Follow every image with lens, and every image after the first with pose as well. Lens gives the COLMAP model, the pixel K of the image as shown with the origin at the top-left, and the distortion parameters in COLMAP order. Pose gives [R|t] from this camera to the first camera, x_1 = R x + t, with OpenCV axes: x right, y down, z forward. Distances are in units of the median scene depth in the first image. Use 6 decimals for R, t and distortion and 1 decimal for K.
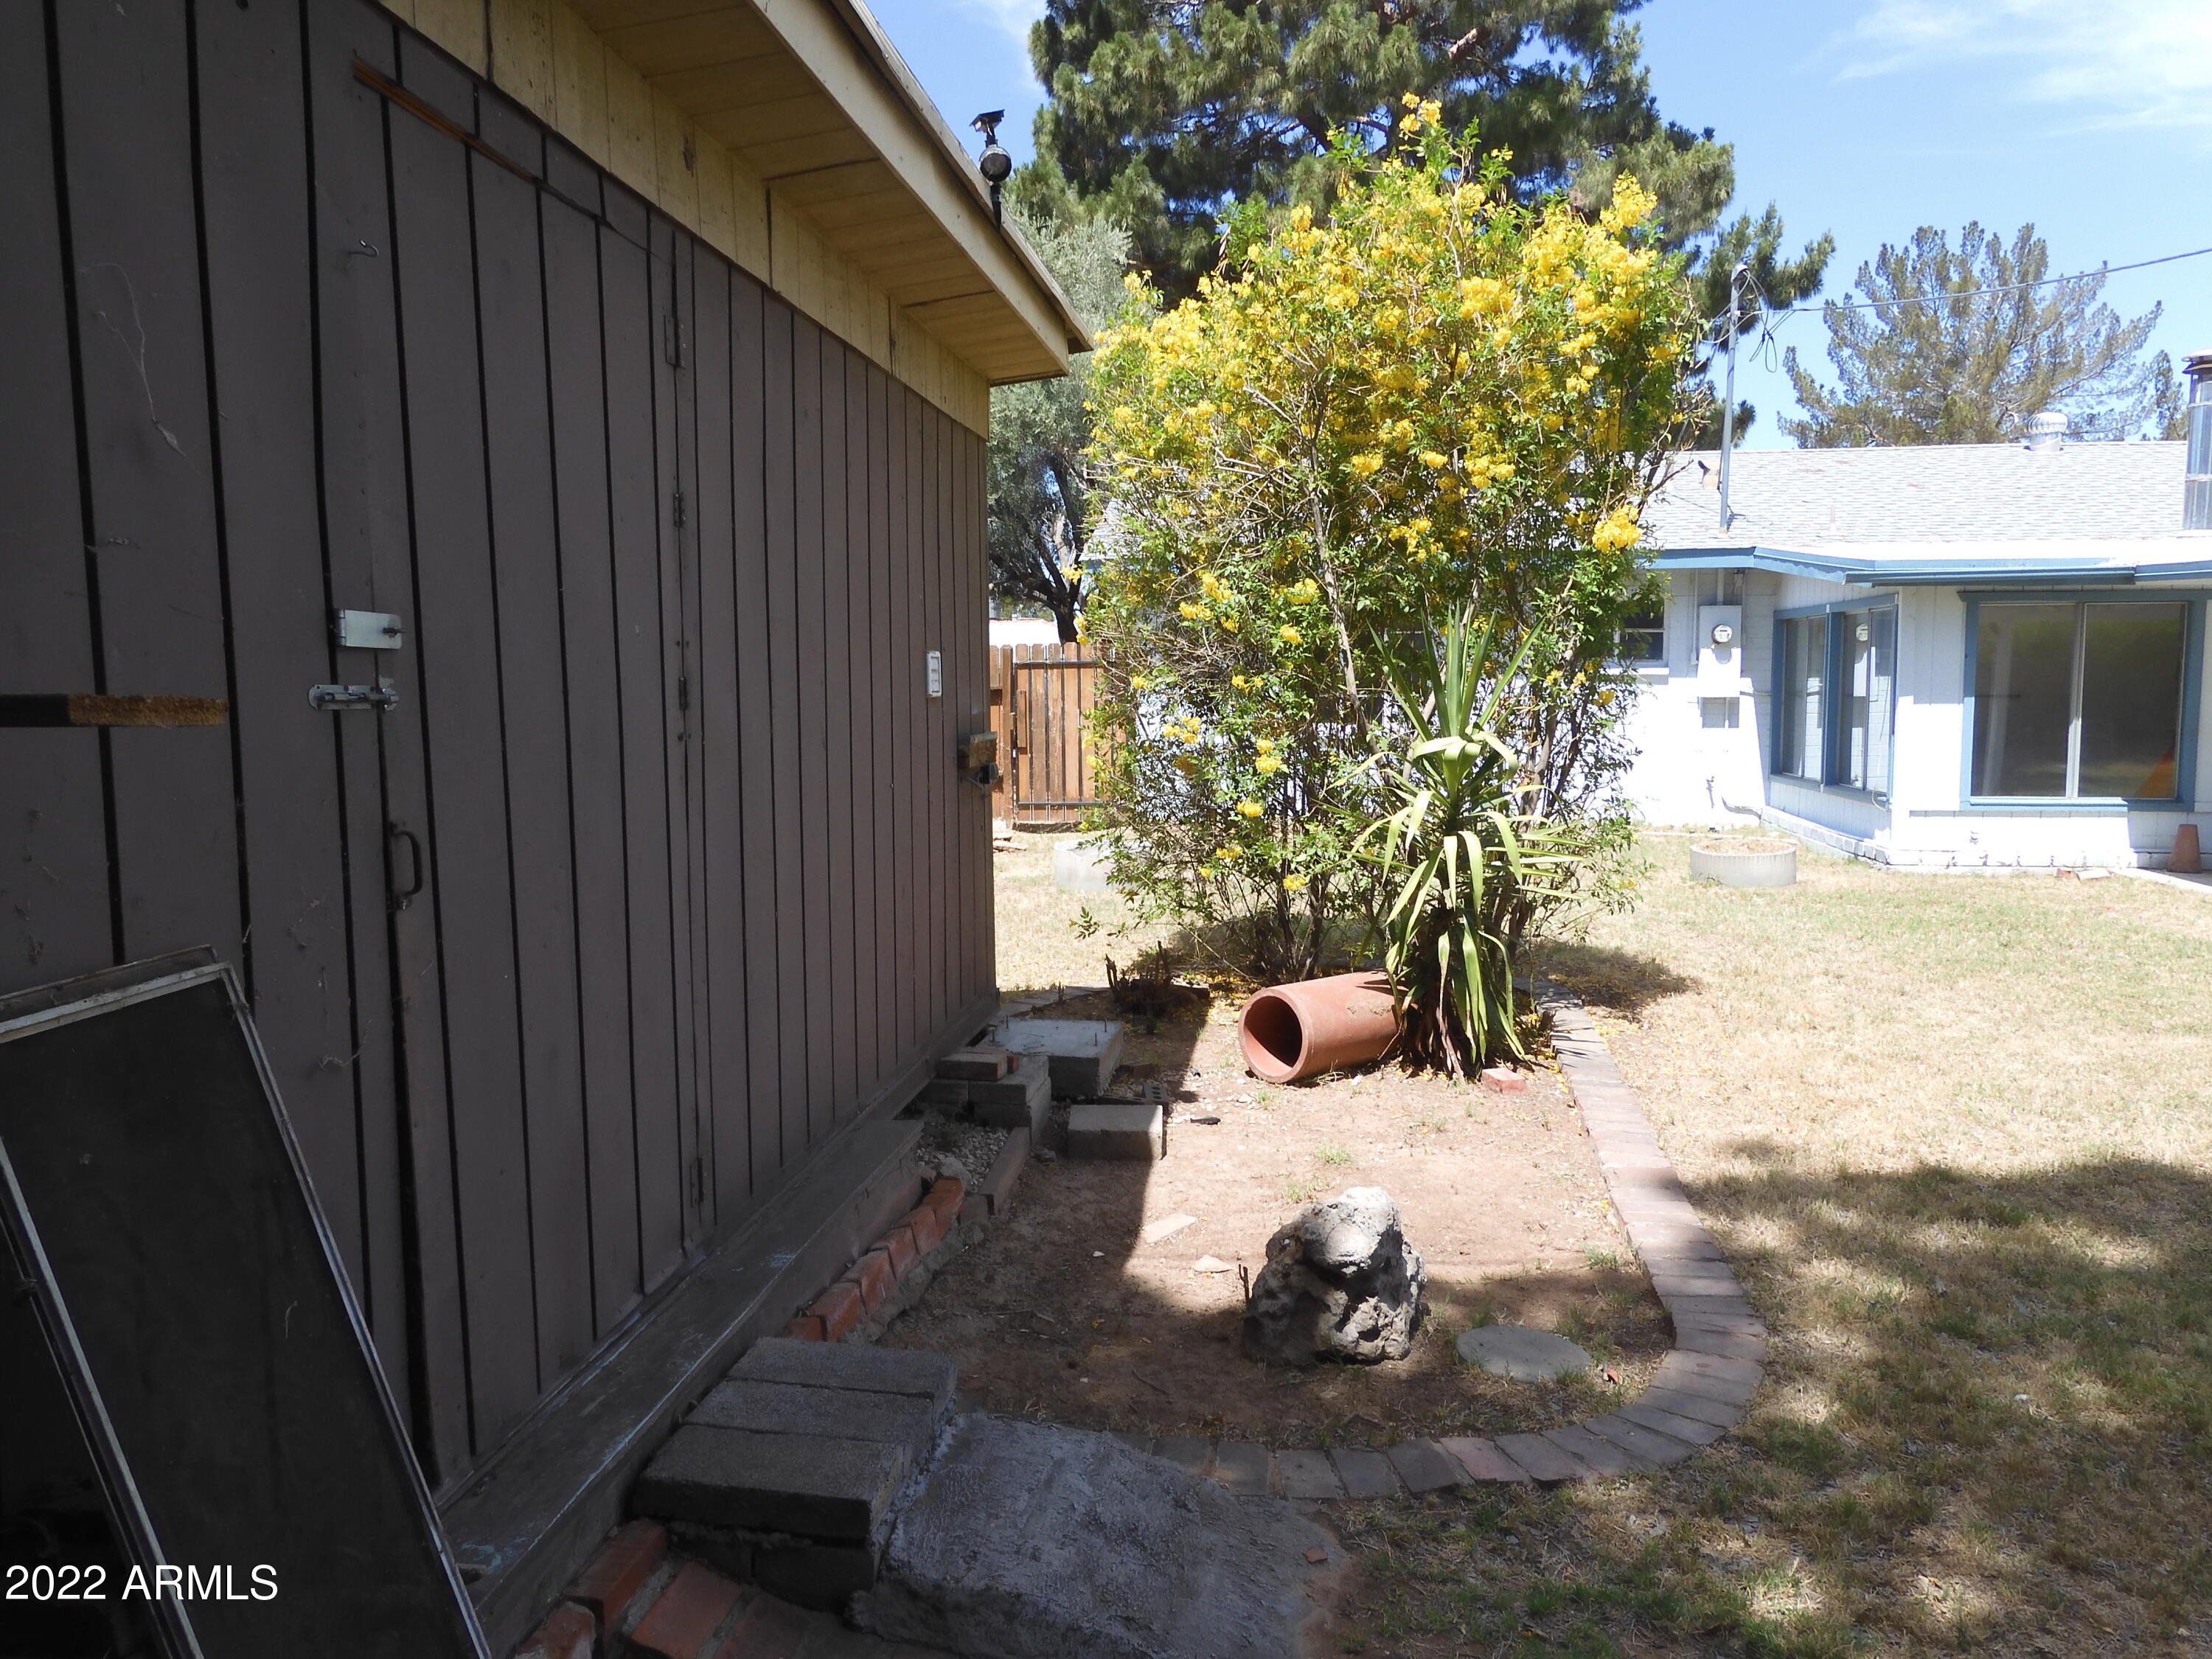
lens RADIAL K [[1584.6, 0, 1100.7], [0, 1584.6, 822.5], [0, 0, 1]] dist [-0.001140, 0.002945]
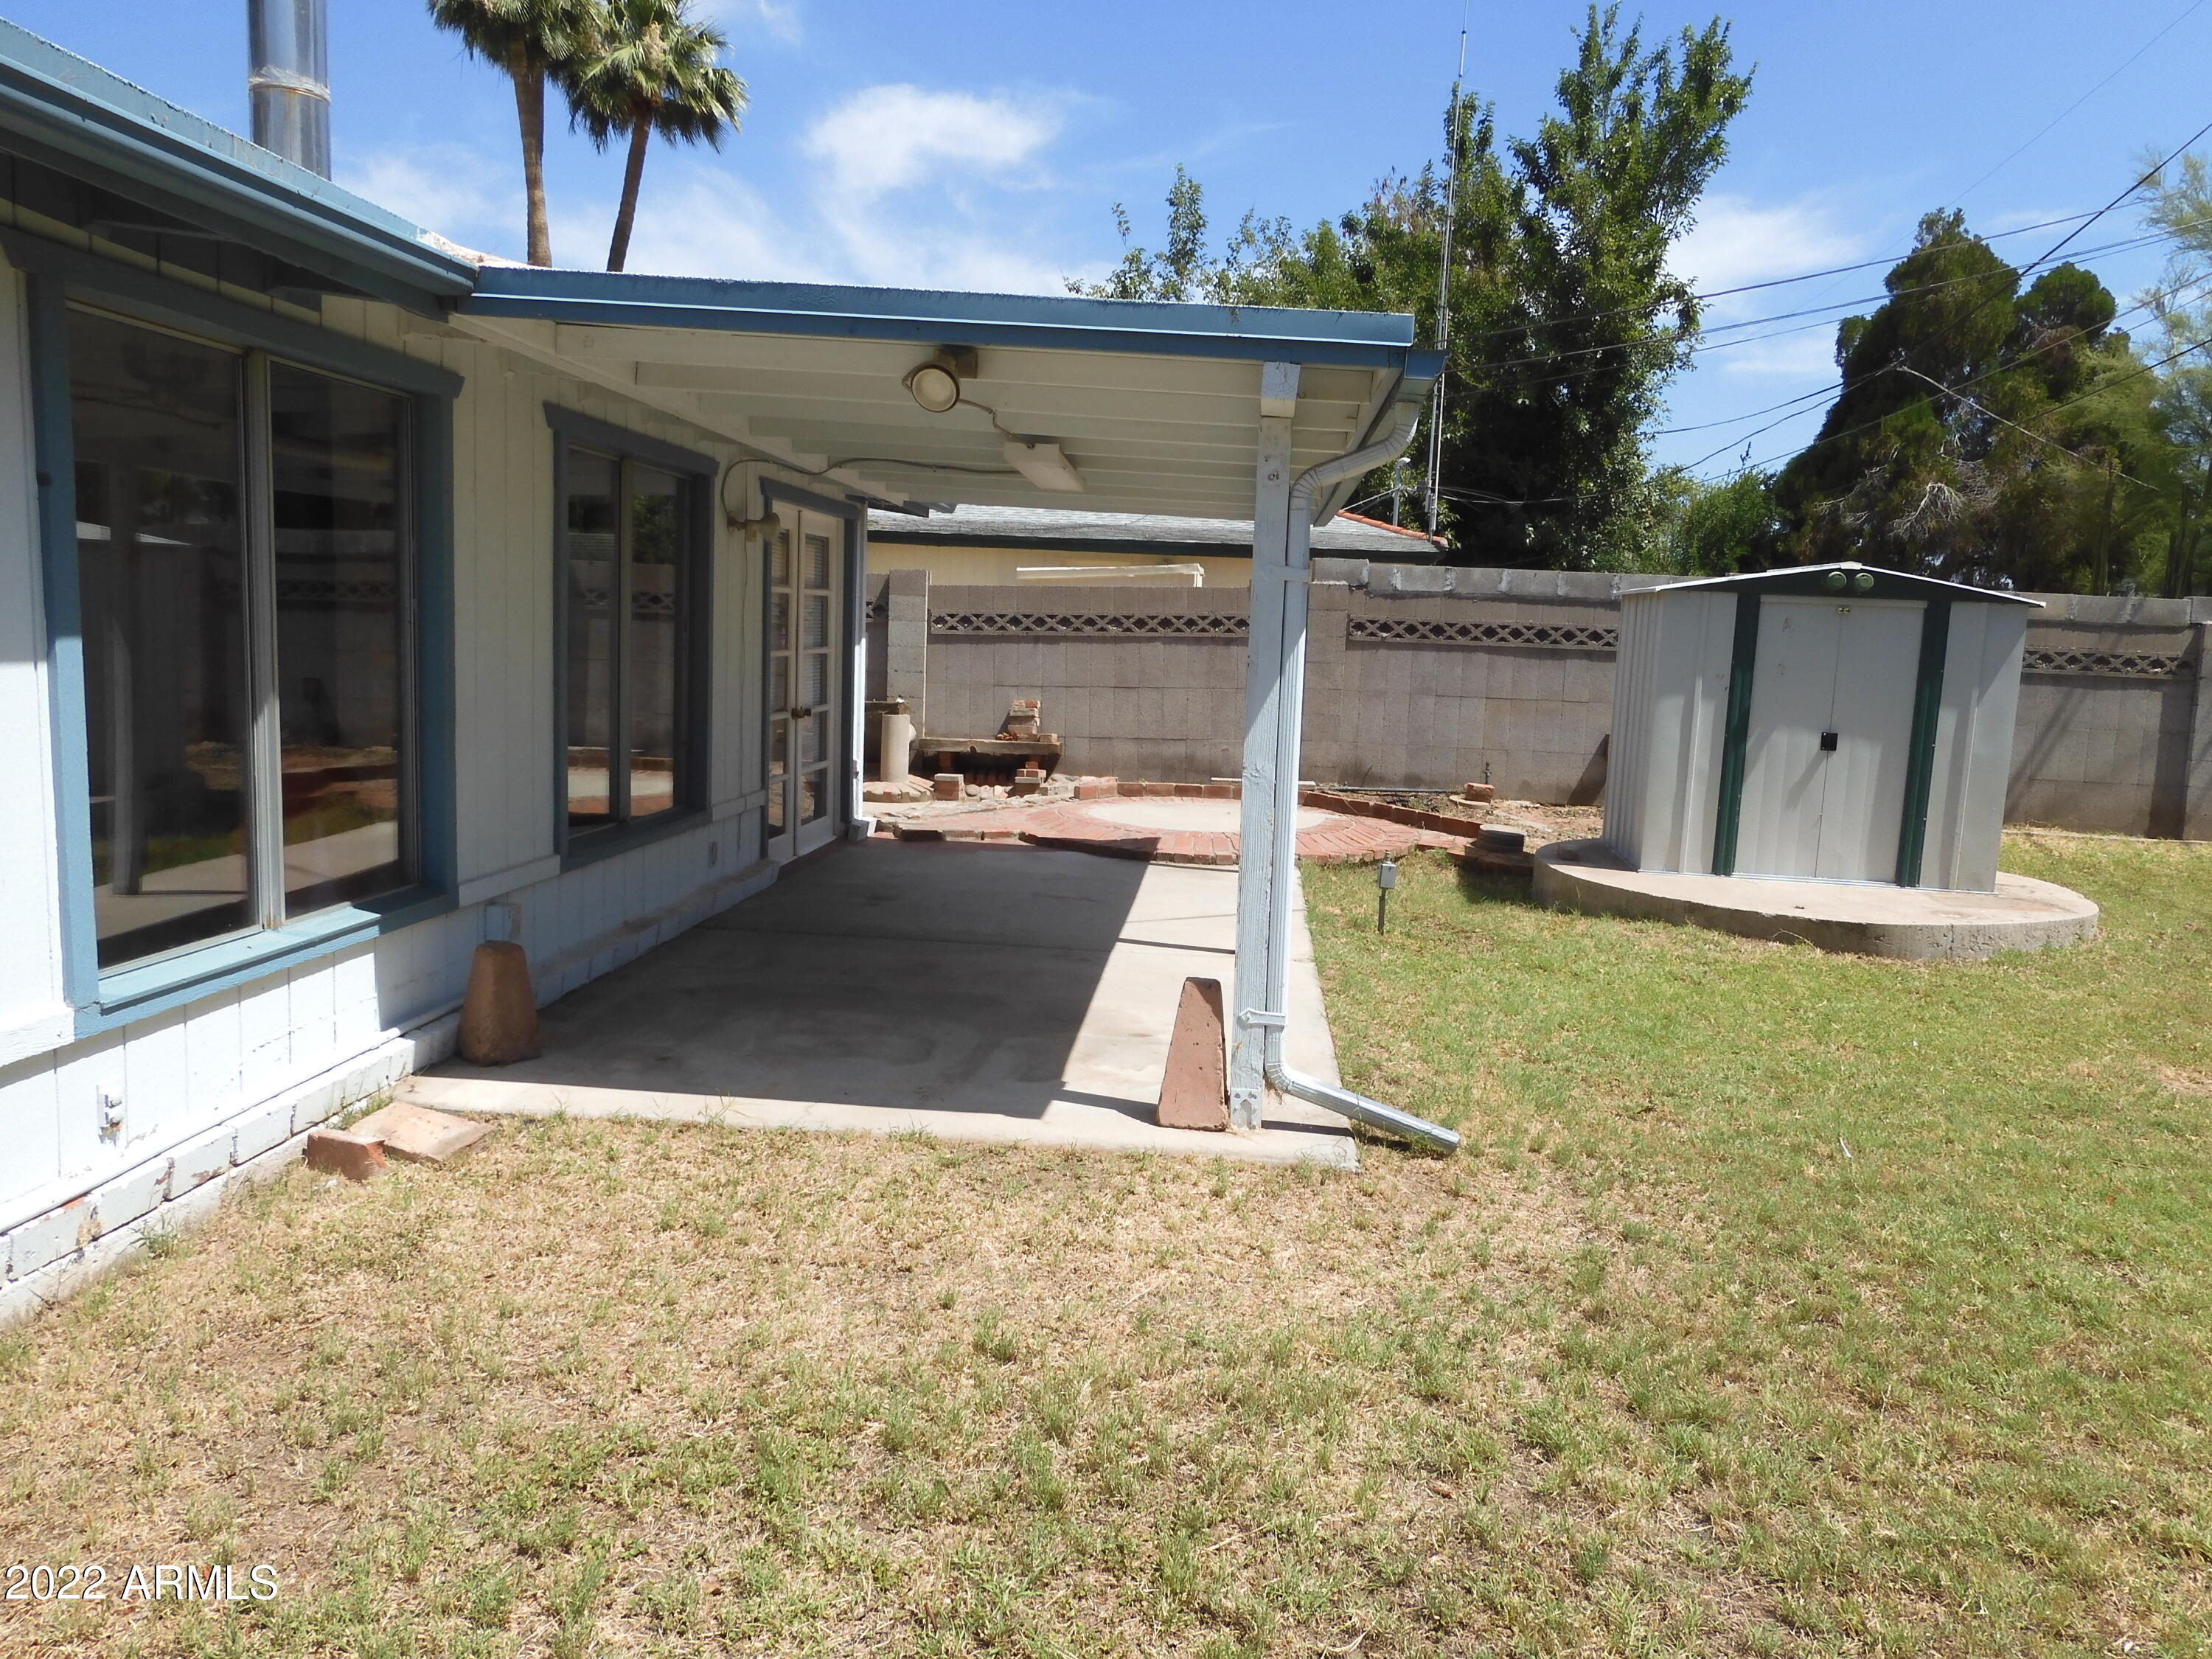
lens RADIAL K [[1584.6, 0, 1104.5], [0, 1584.6, 836.4], [0, 0, 1]] dist [-0.001140, 0.002945]
pose [[-0.035621, -0.128856, 0.991023, 0.372245], [0.054026, 0.989954, 0.130659, -0.101413], [-0.997904, 0.058195, -0.028301, 1.174447]]
